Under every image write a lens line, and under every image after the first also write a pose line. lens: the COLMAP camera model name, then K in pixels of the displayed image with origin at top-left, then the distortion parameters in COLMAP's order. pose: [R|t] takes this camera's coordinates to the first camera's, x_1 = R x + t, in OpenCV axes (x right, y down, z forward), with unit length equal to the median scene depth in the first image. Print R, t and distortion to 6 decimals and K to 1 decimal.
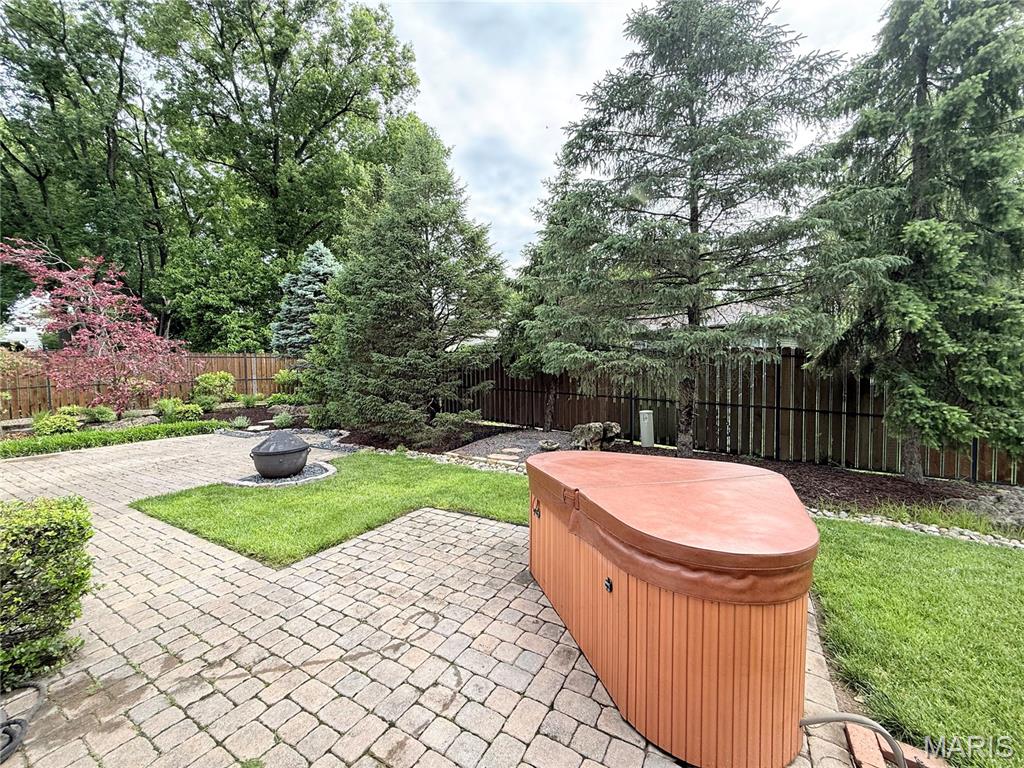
lens RADIAL K [[399.3, 0, 512.0], [0, 399.3, 384.0], [0, 0, 1]] dist [-0.008290, 0.000575]
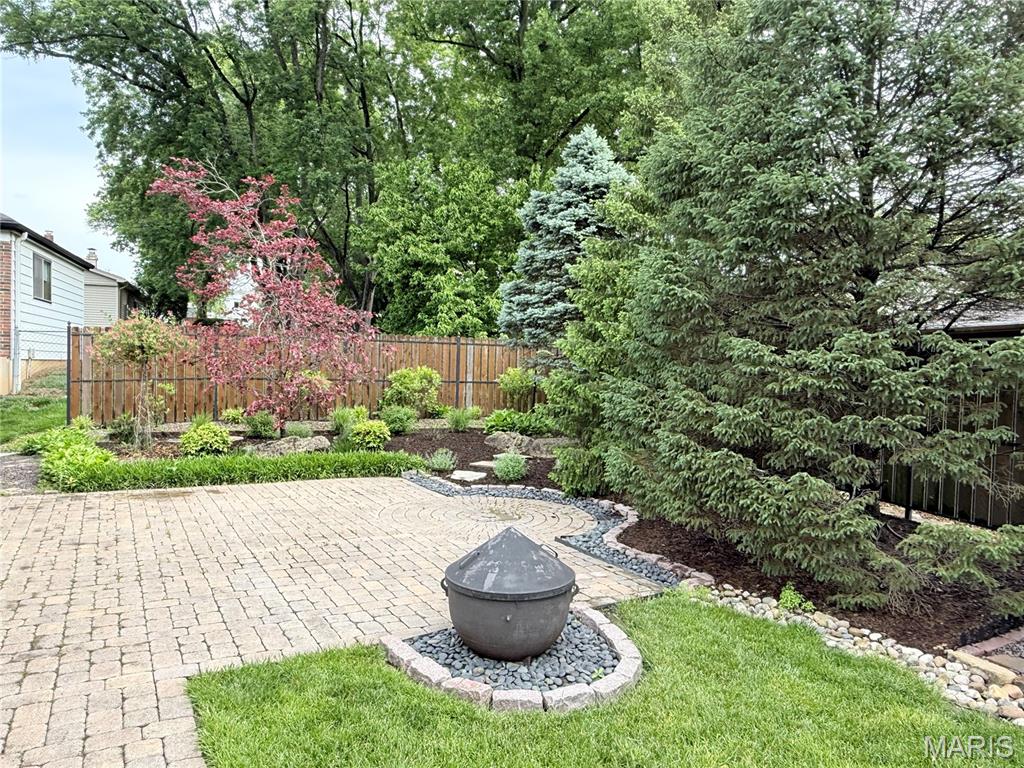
lens RADIAL K [[682.1, 0, 512.0], [0, 682.1, 384.0], [0, 0, 1]] dist [-0.014306, -0.003491]
pose [[0.868527, 0.052879, -0.492812, -0.118779], [-0.062801, 0.998020, -0.003592, -0.010055], [0.491647, 0.034069, 0.870128, 0.189672]]
